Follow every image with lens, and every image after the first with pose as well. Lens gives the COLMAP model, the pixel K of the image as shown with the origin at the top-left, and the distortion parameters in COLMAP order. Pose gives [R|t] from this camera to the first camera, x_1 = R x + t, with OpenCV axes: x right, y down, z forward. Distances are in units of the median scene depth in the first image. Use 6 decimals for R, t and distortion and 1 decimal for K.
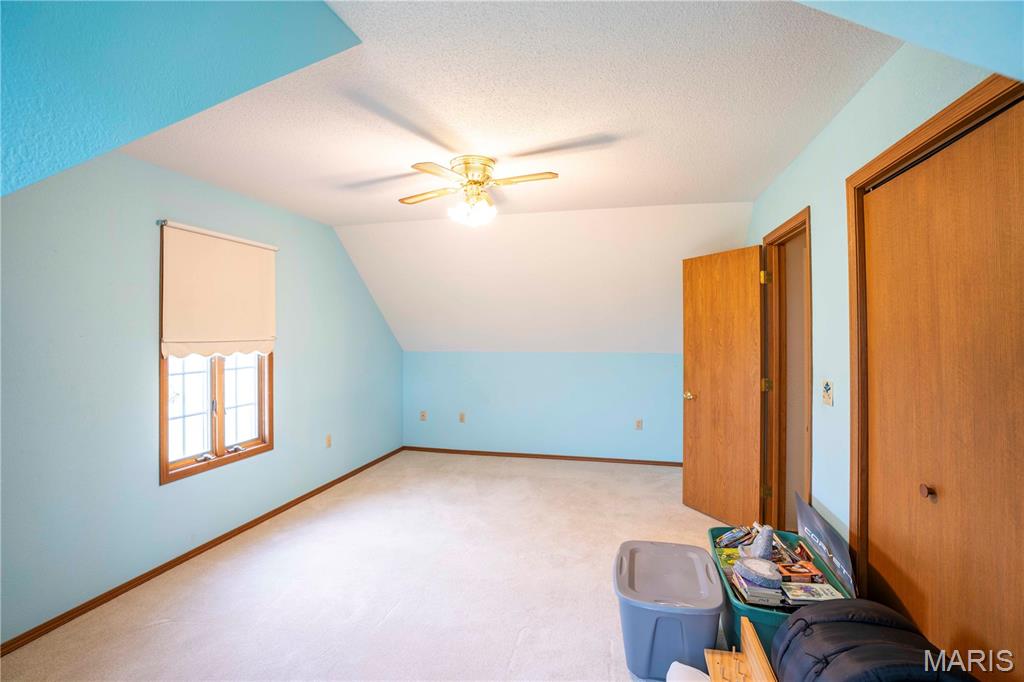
lens RADIAL K [[475.6, 0, 513.7], [0, 475.6, 329.7], [0, 0, 1]] dist [-0.074550, 0.028469]
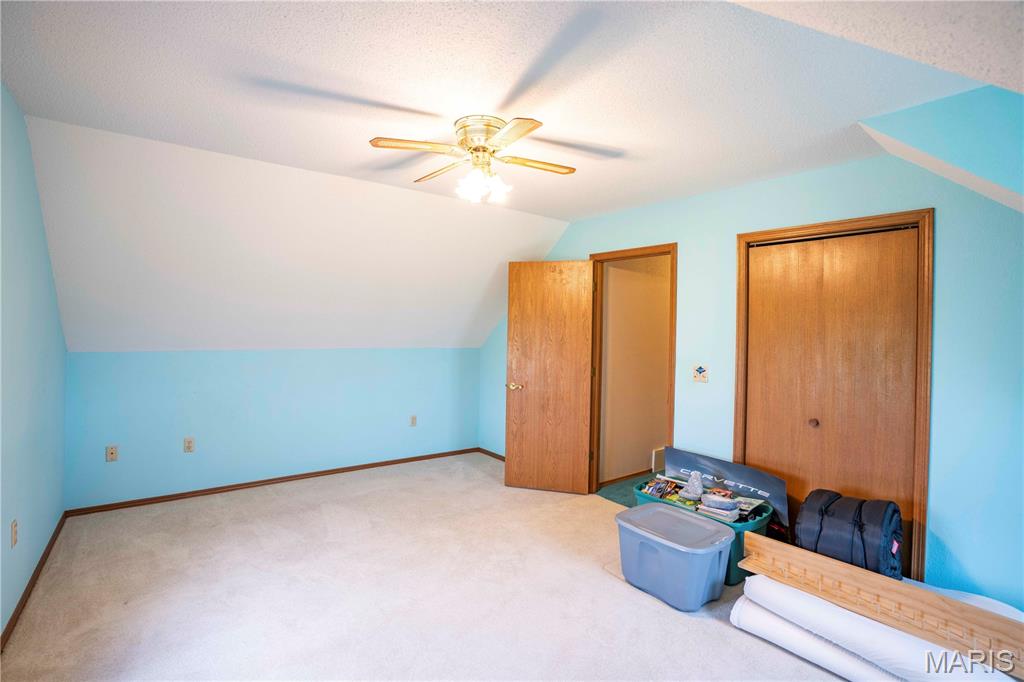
lens RADIAL K [[475.6, 0, 513.7], [0, 475.6, 329.7], [0, 0, 1]] dist [-0.074550, 0.028469]
pose [[0.620679, 0.010292, 0.783997, -0.504139], [-0.024427, 0.999682, 0.006215, 0.000507], [-0.783684, -0.023008, 0.620733, 0.311856]]
